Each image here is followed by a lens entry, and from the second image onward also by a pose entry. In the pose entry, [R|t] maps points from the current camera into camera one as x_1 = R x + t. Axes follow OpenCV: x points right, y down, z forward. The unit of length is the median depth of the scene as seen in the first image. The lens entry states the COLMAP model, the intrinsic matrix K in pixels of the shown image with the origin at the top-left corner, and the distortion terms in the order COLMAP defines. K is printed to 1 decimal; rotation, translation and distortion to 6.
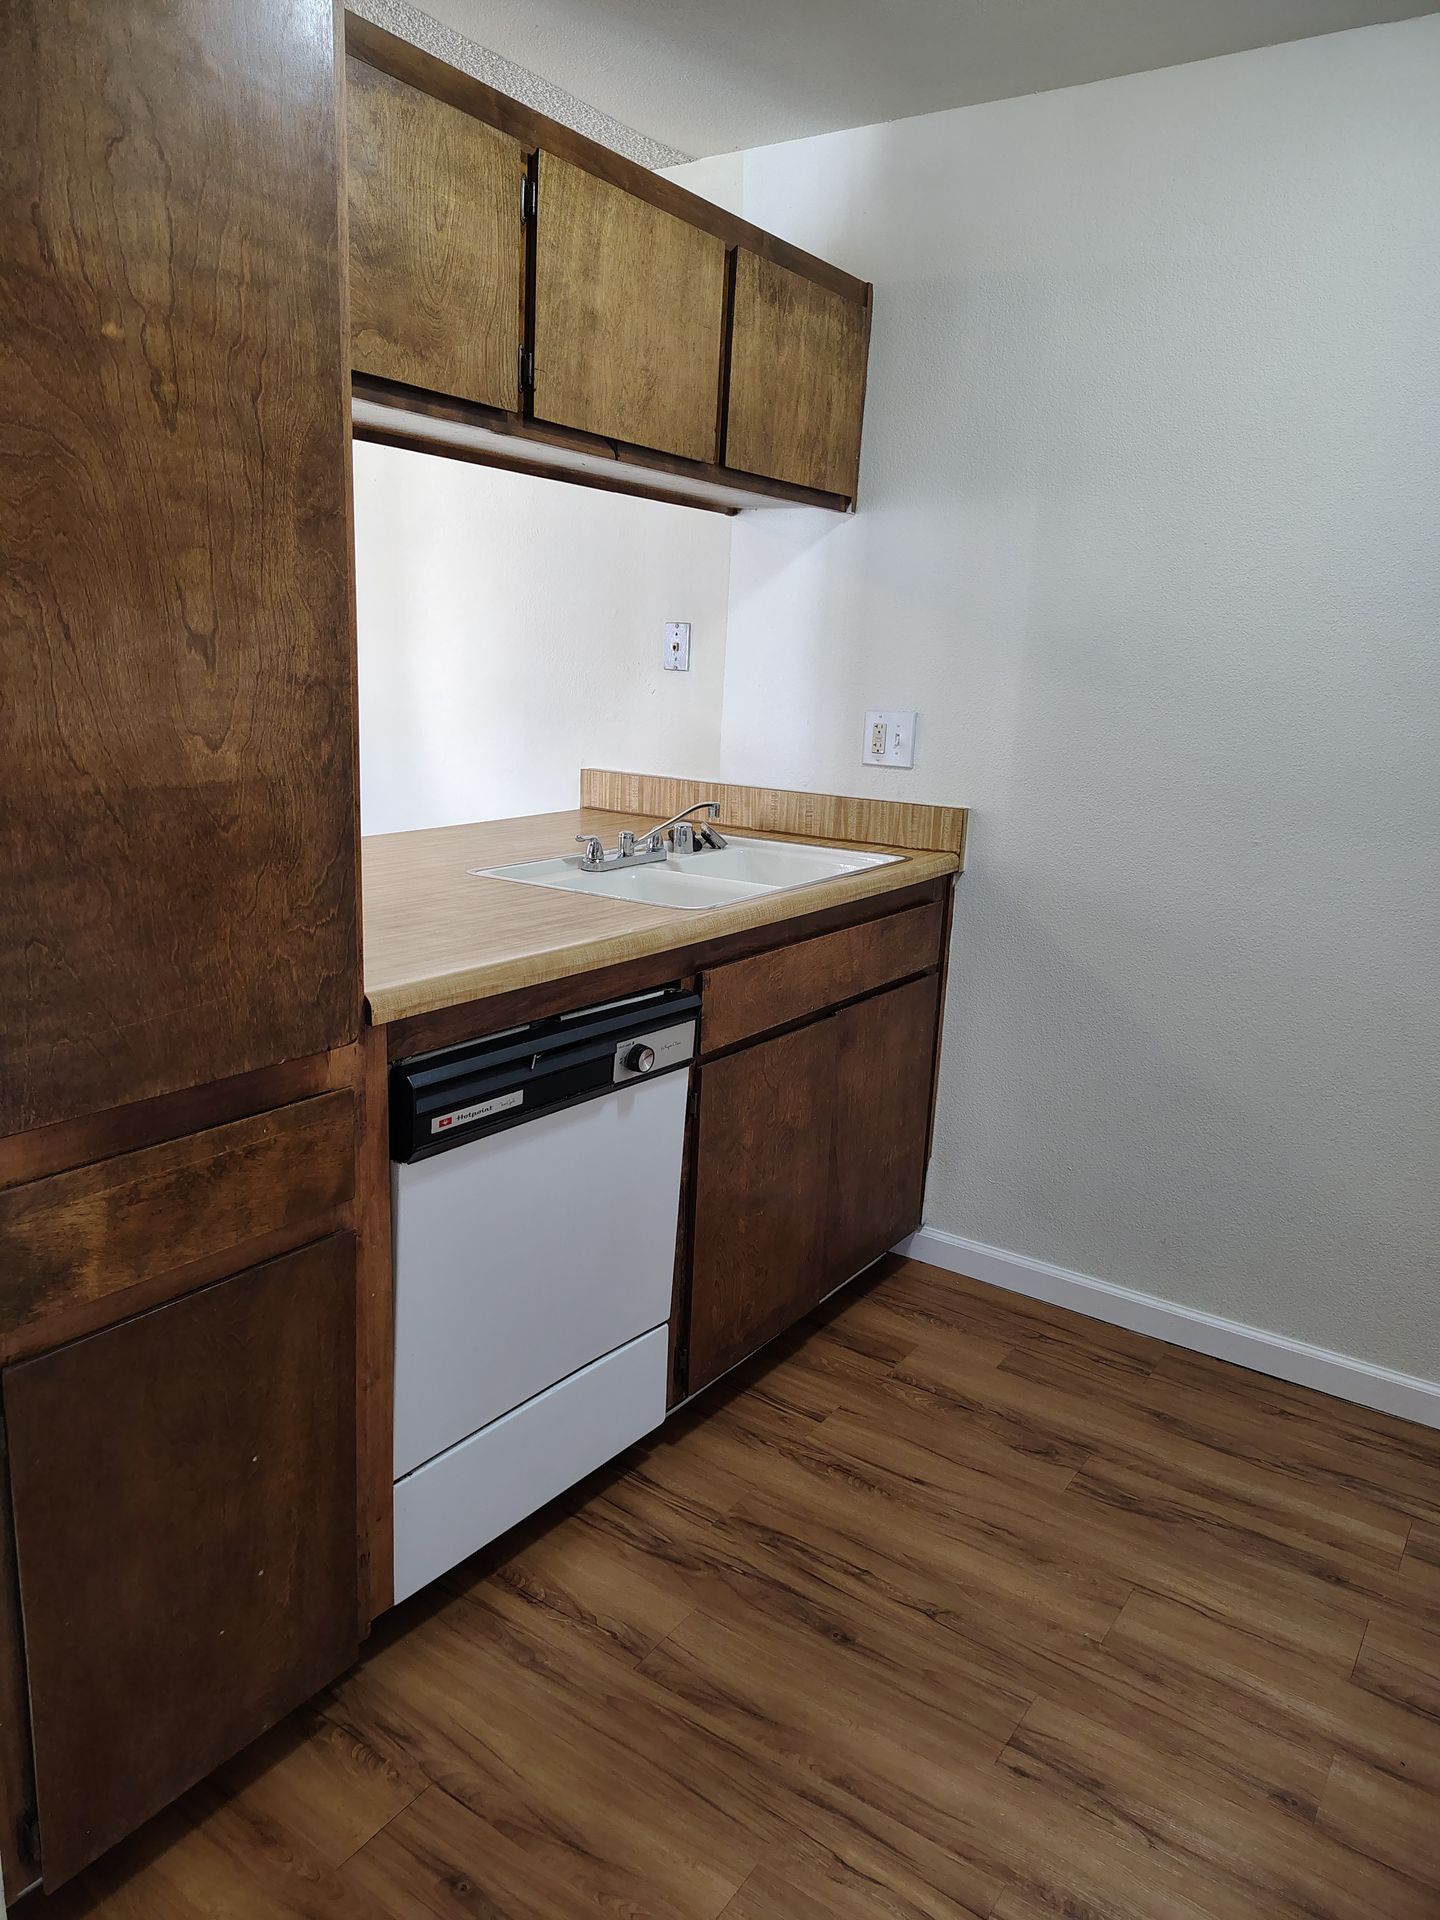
lens RADIAL K [[1358.4, 0, 706.8], [0, 1358.4, 963.7], [0, 0, 1]] dist [0.067972, -0.048334]
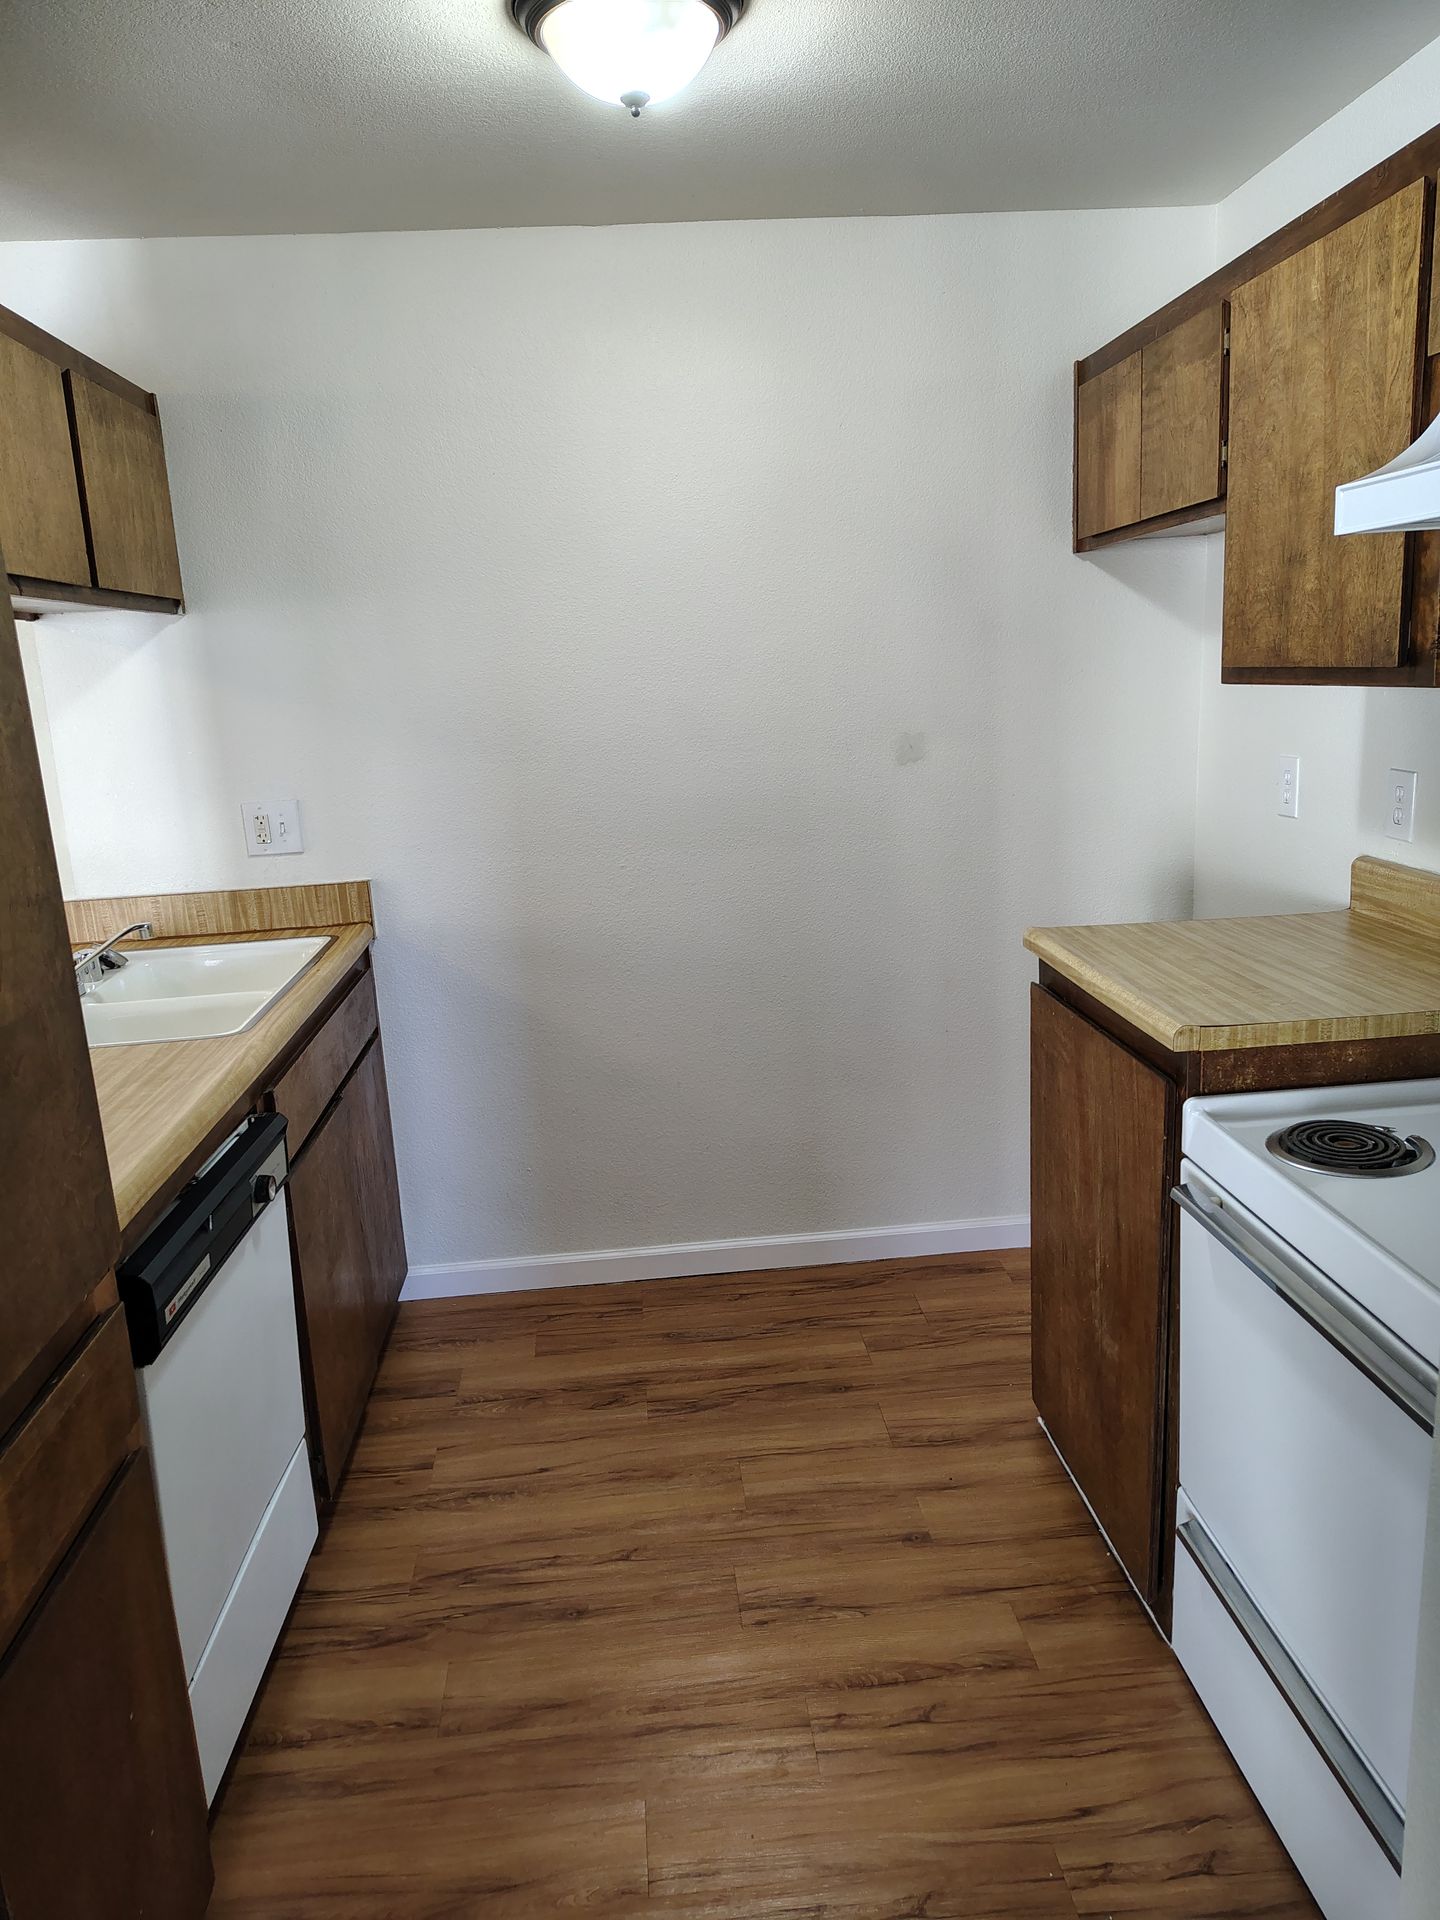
lens RADIAL K [[1358.4, 0, 718.9], [0, 1358.4, 963.5], [0, 0, 1]] dist [0.067972, -0.048334]
pose [[0.765664, -0.227084, 0.601824, -0.339051], [0.231801, 0.970157, 0.071160, -0.080626], [-0.600023, 0.085019, 0.795452, -0.025369]]
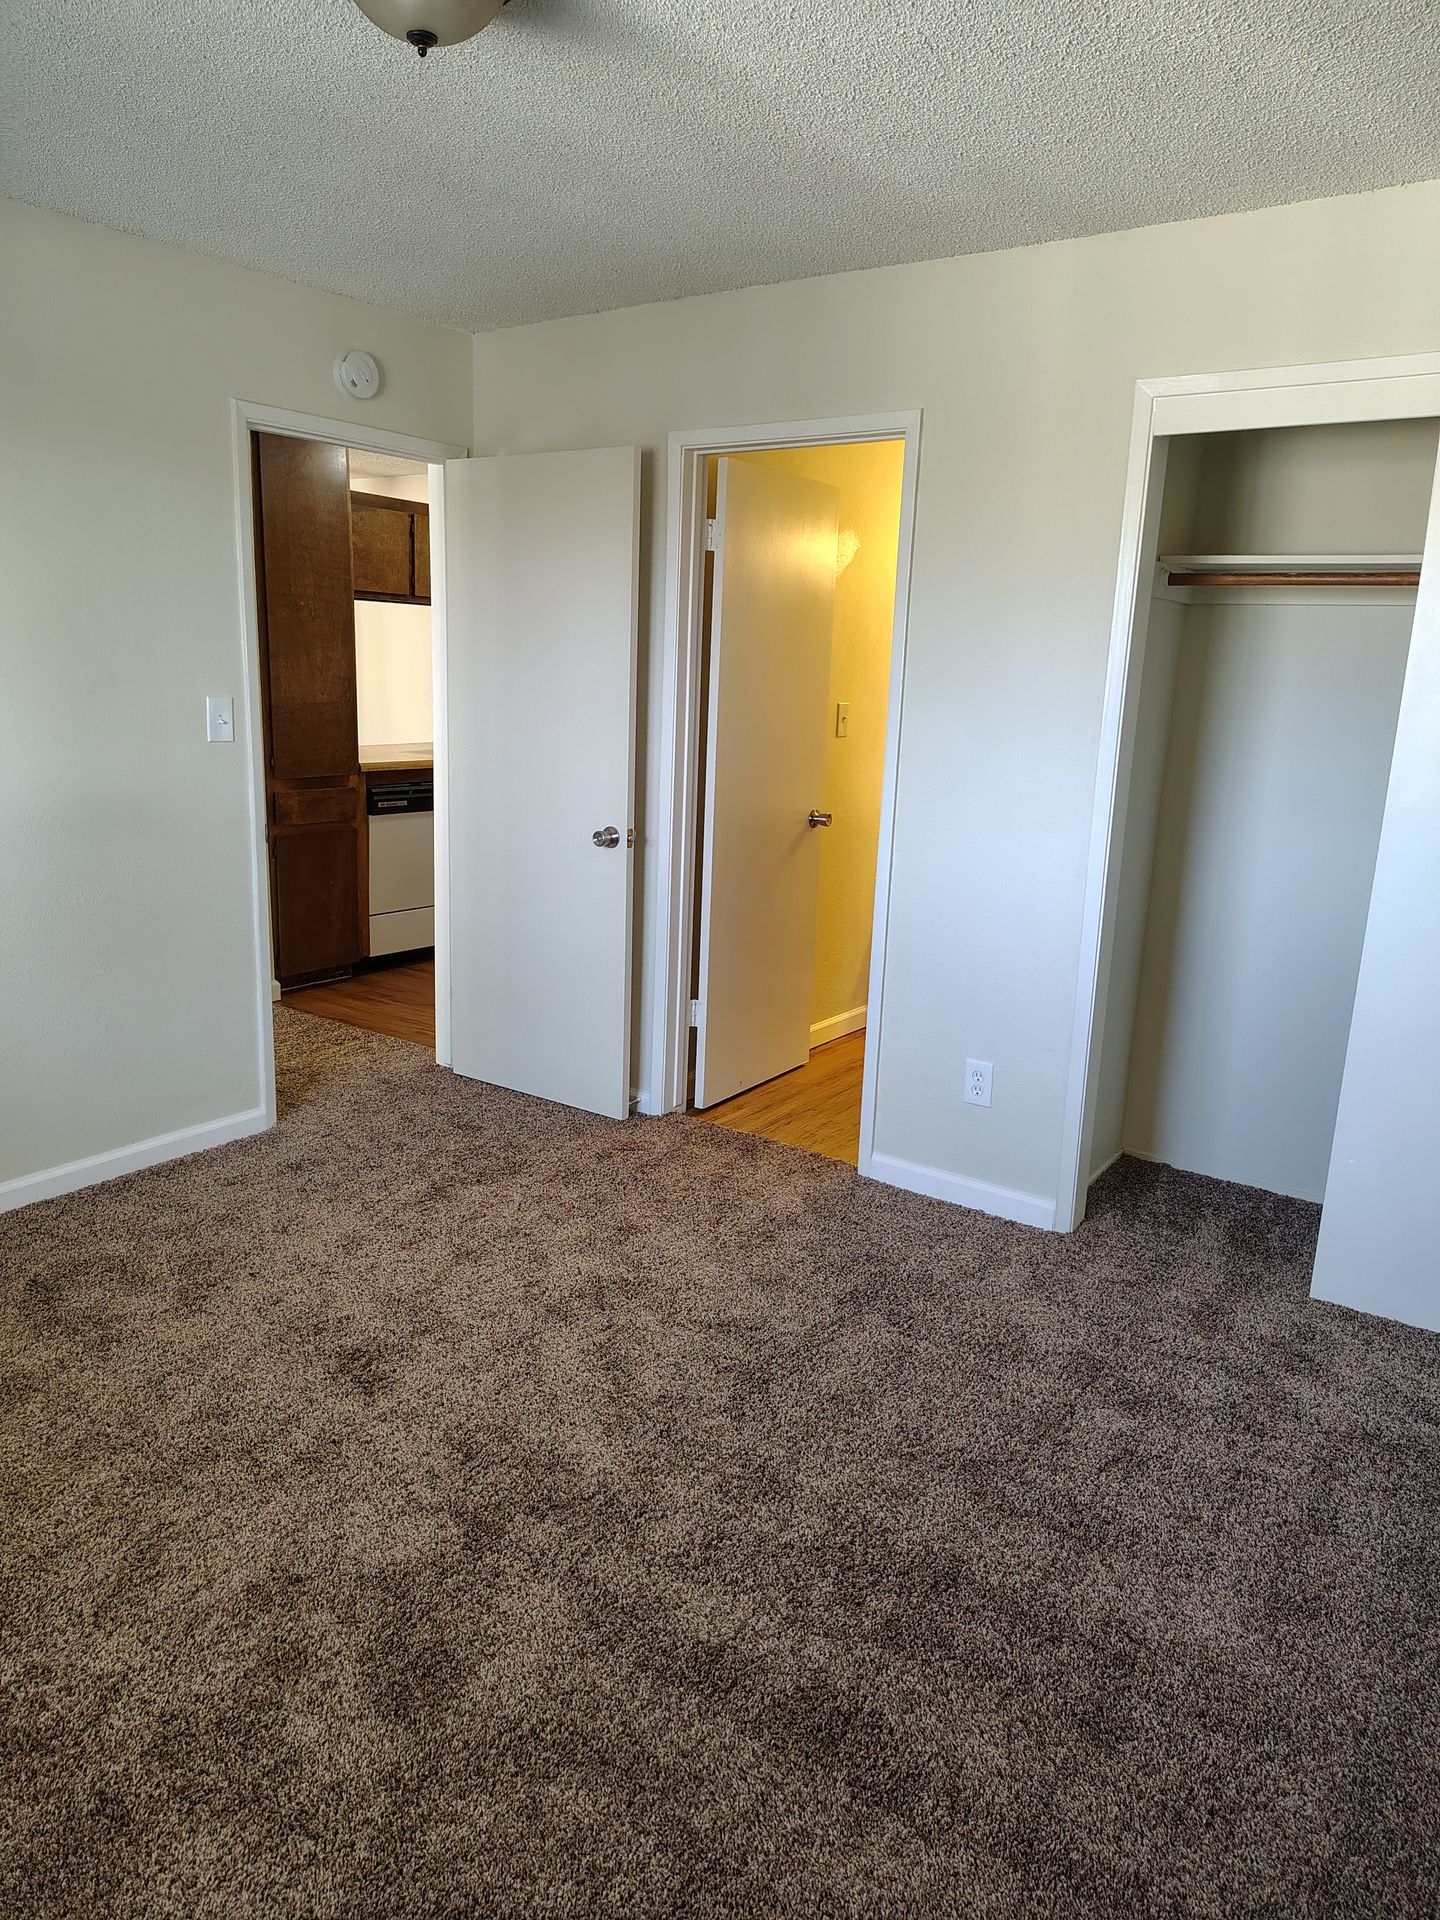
lens RADIAL K [[1358.4, 0, 716.3], [0, 1358.4, 958.1], [0, 0, 1]] dist [0.067972, -0.048334]
pose [[0.999955, -0.007168, -0.006276, 0.549683], [0.007072, 0.999859, -0.015258, 0.456150], [0.006385, 0.015213, 0.999864, -2.004307]]
